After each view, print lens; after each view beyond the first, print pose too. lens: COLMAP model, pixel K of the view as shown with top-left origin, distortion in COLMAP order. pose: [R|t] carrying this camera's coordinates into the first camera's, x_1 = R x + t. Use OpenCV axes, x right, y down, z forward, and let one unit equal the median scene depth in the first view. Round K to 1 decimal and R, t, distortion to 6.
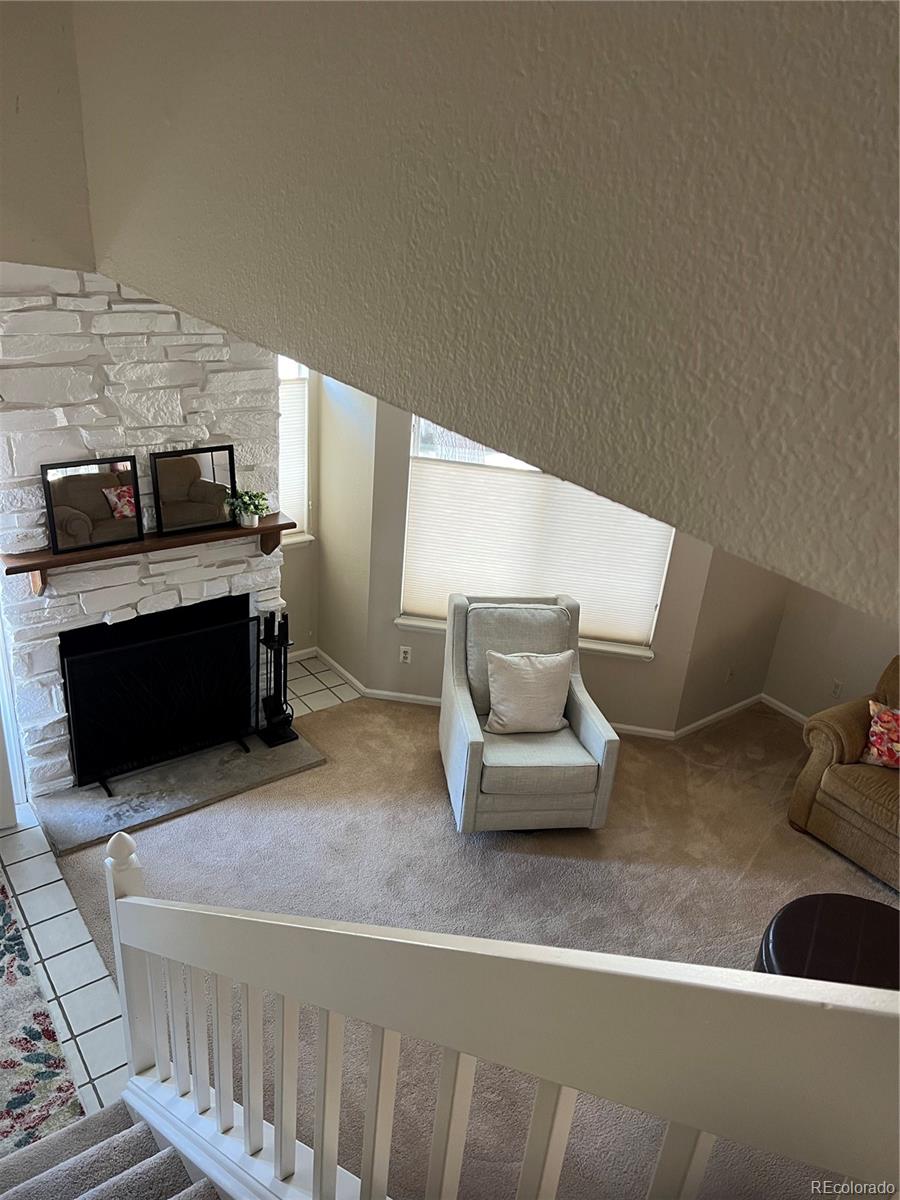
lens RADIAL K [[881.1, 0, 450.0], [0, 881.1, 600.0], [0, 0, 1]] dist [0.169635, -0.373957]
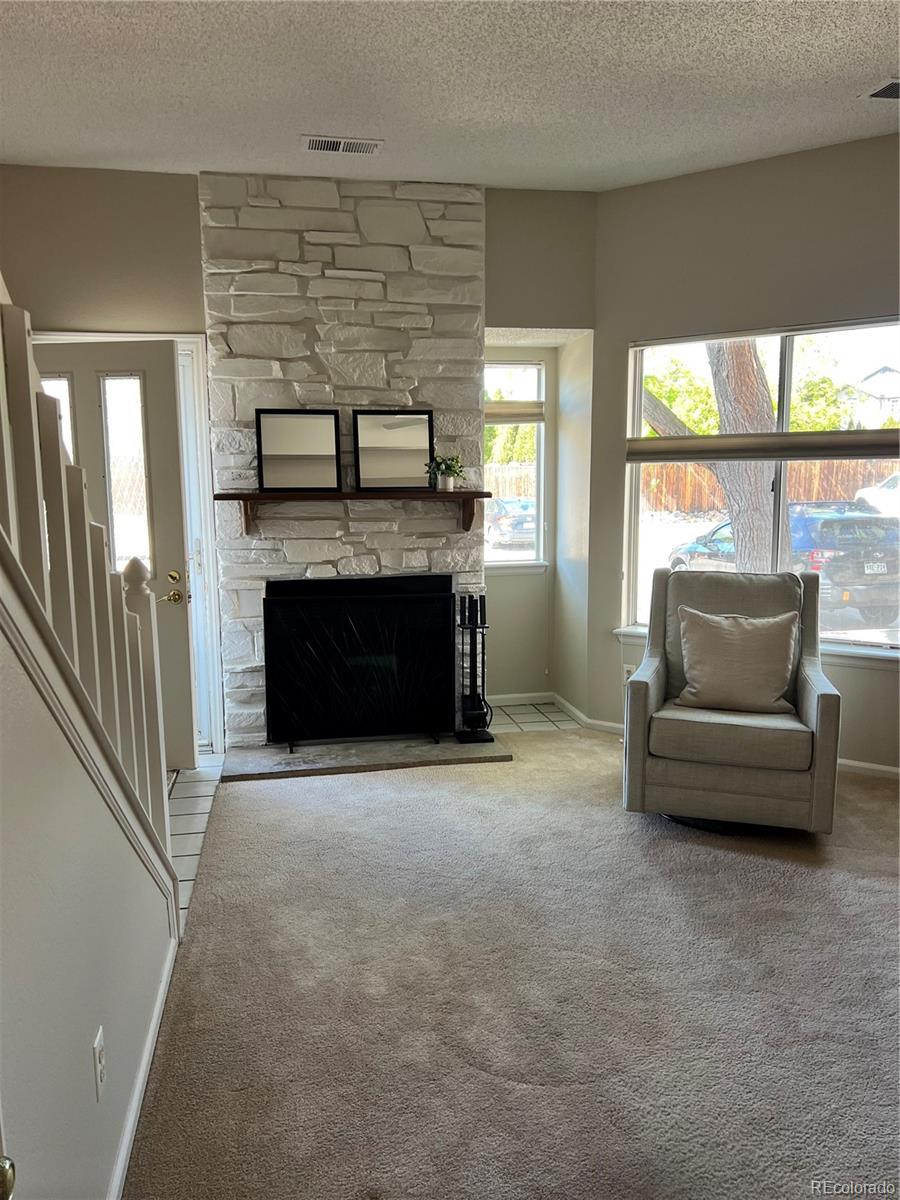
lens RADIAL K [[881.1, 0, 450.0], [0, 881.1, 600.0], [0, 0, 1]] dist [0.169635, -0.373957]
pose [[0.893094, -0.023055, -0.449279, 0.237049], [-0.115761, 0.953279, -0.279031, 0.326112], [0.434722, 0.301210, 0.848699, 0.194705]]
